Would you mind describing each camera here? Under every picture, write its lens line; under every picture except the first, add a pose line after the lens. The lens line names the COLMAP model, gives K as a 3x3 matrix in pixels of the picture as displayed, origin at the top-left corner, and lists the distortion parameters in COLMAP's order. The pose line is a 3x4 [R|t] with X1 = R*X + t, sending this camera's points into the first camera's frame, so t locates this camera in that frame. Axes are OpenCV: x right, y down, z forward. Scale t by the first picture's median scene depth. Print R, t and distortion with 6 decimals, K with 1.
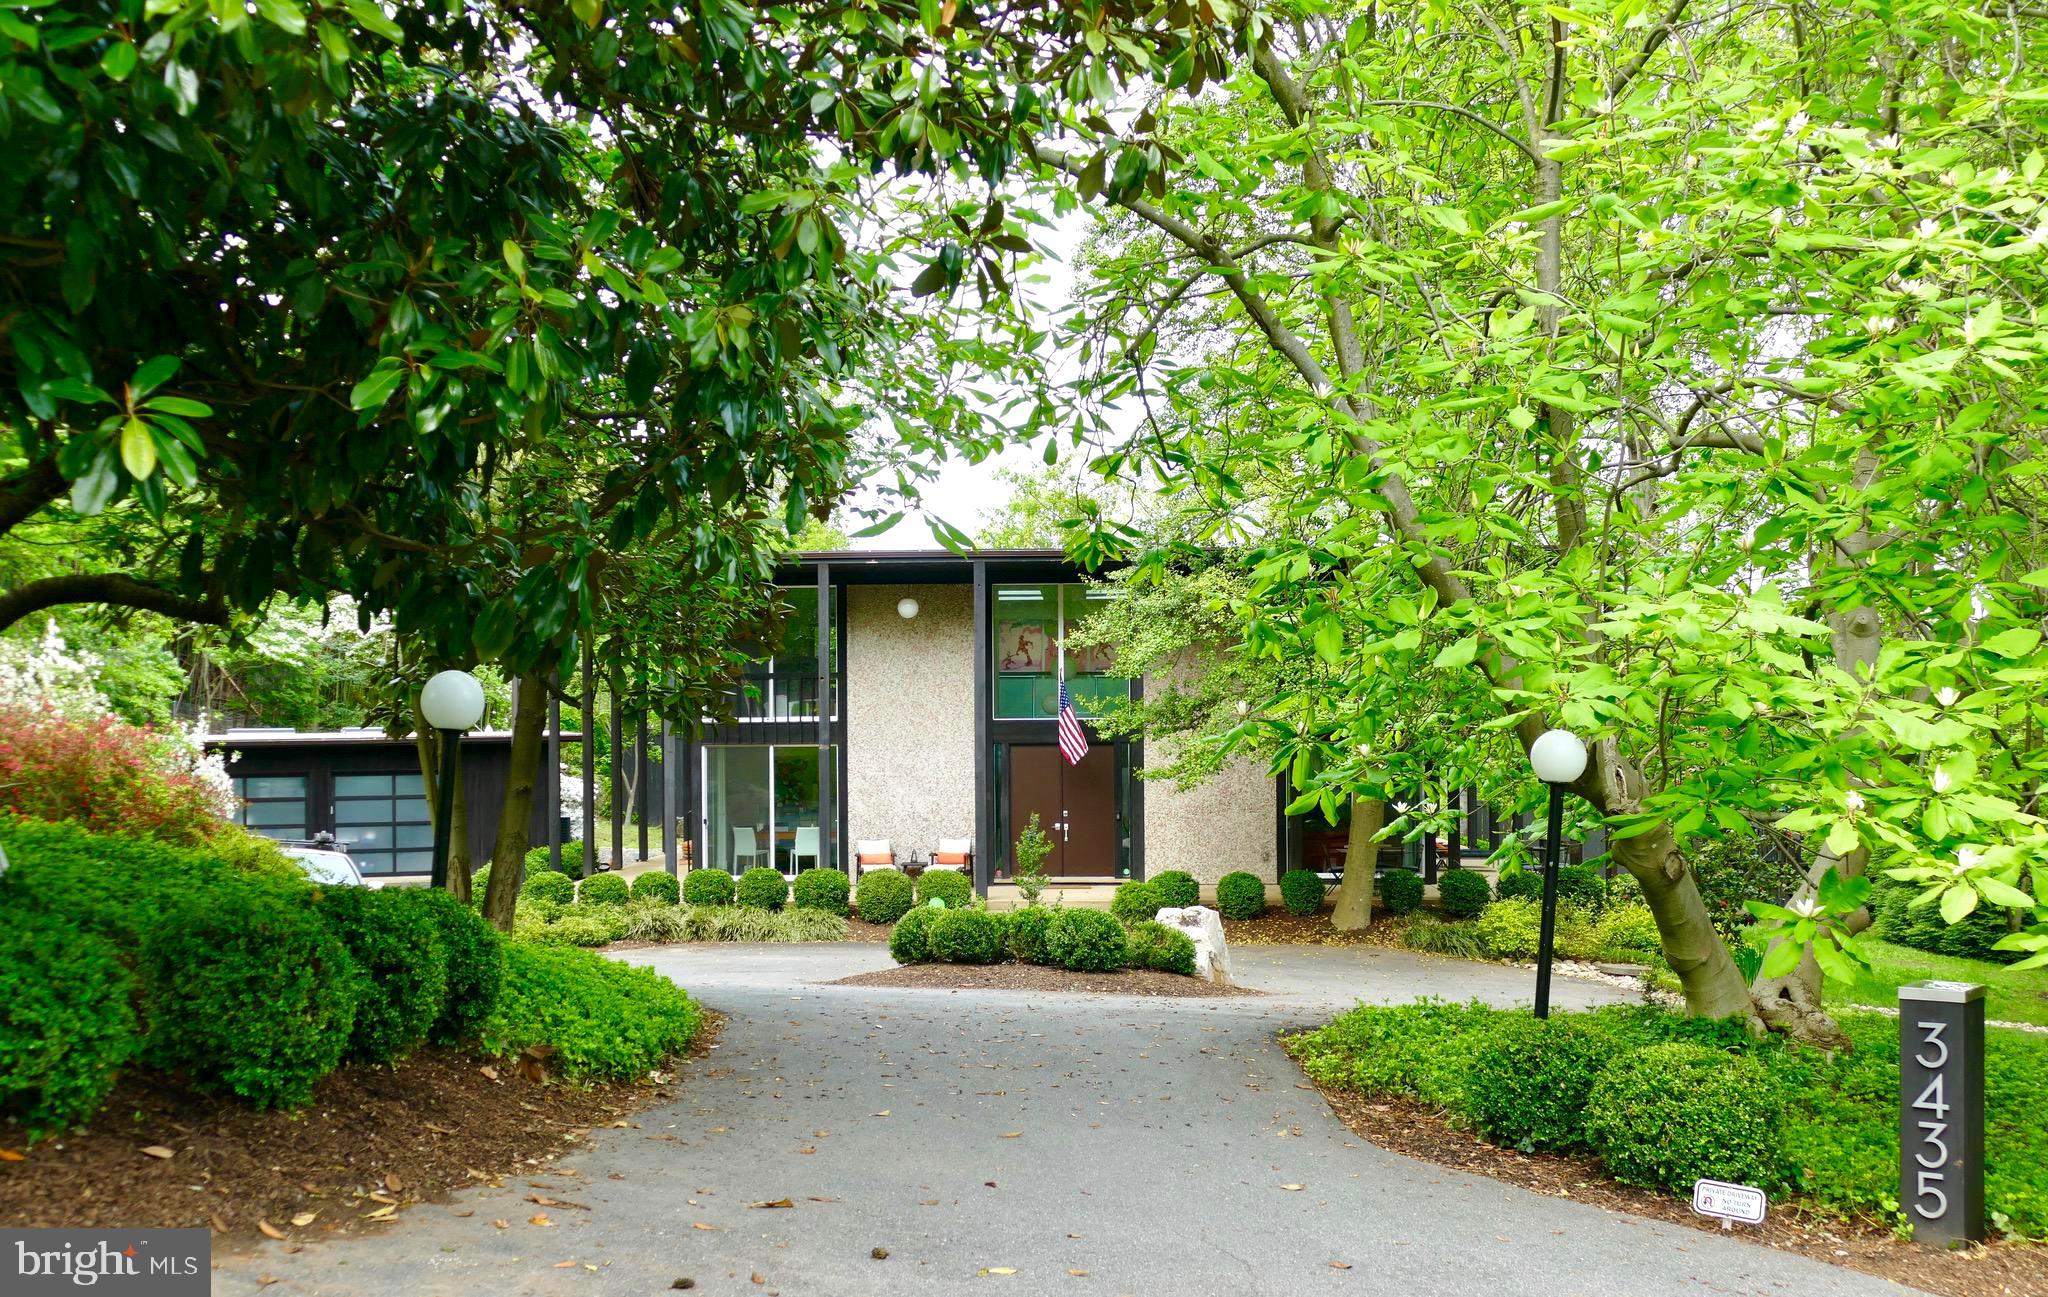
lens RADIAL K [[2230.9, 0, 1024.1], [0, 2230.9, 651.7], [0, 0, 1]] dist [0.000905, 0.000000]
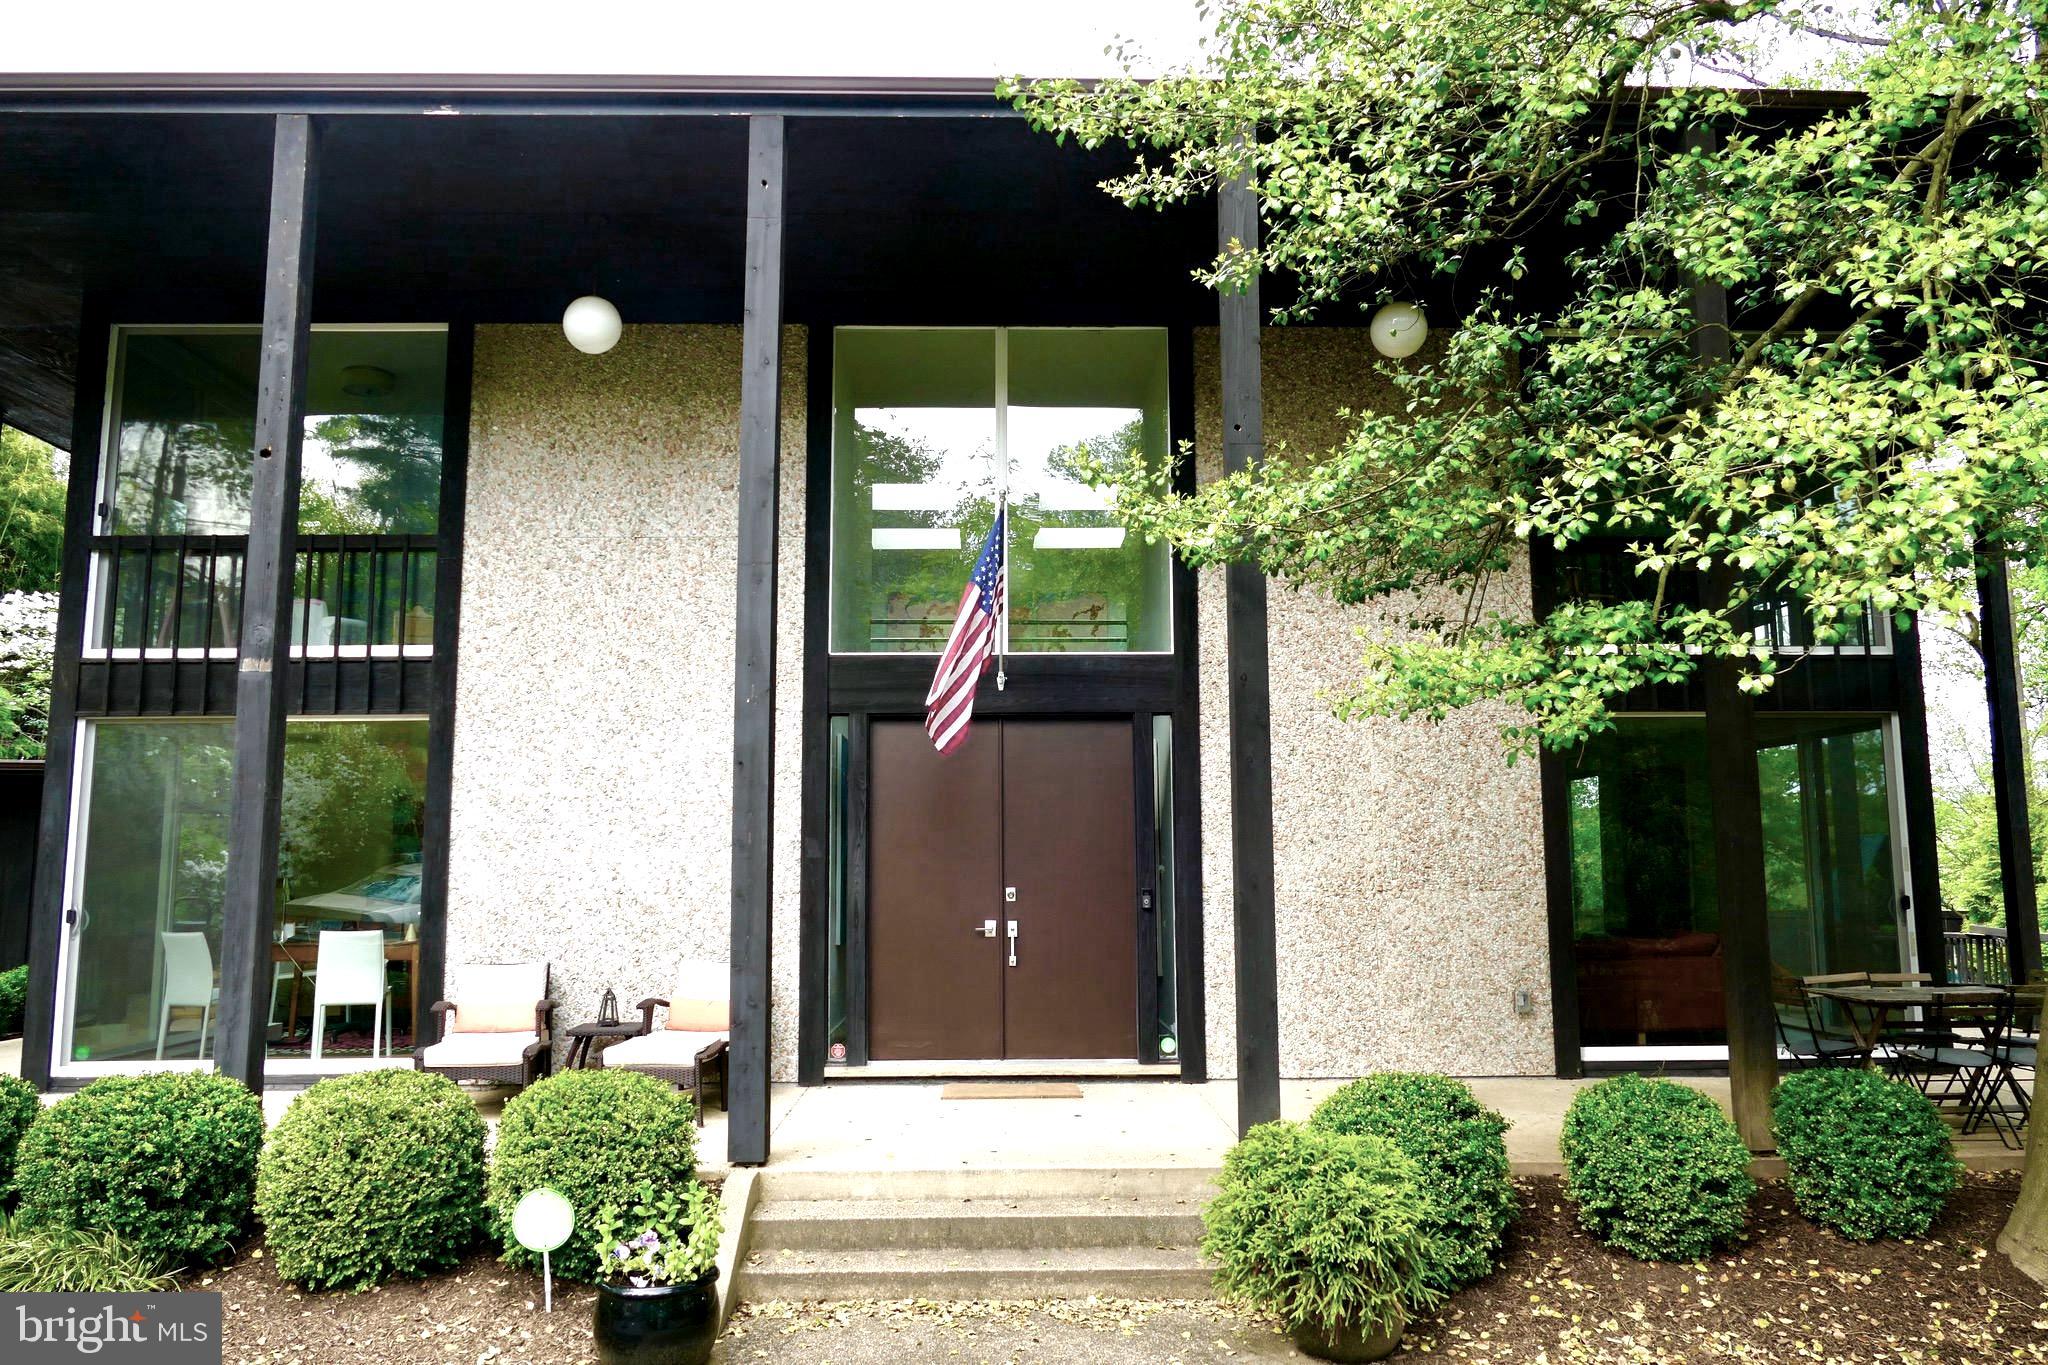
lens RADIAL K [[1467.8, 0, 1023.3], [0, 1467.8, 678.0], [0, 0, 1]] dist [-0.001417, -0.000571]
pose [[0.998082, 0.008606, 0.061301, 0.004533], [-0.002187, 0.994572, -0.104028, 0.061524], [-0.061863, 0.103694, 0.992683, 0.738812]]
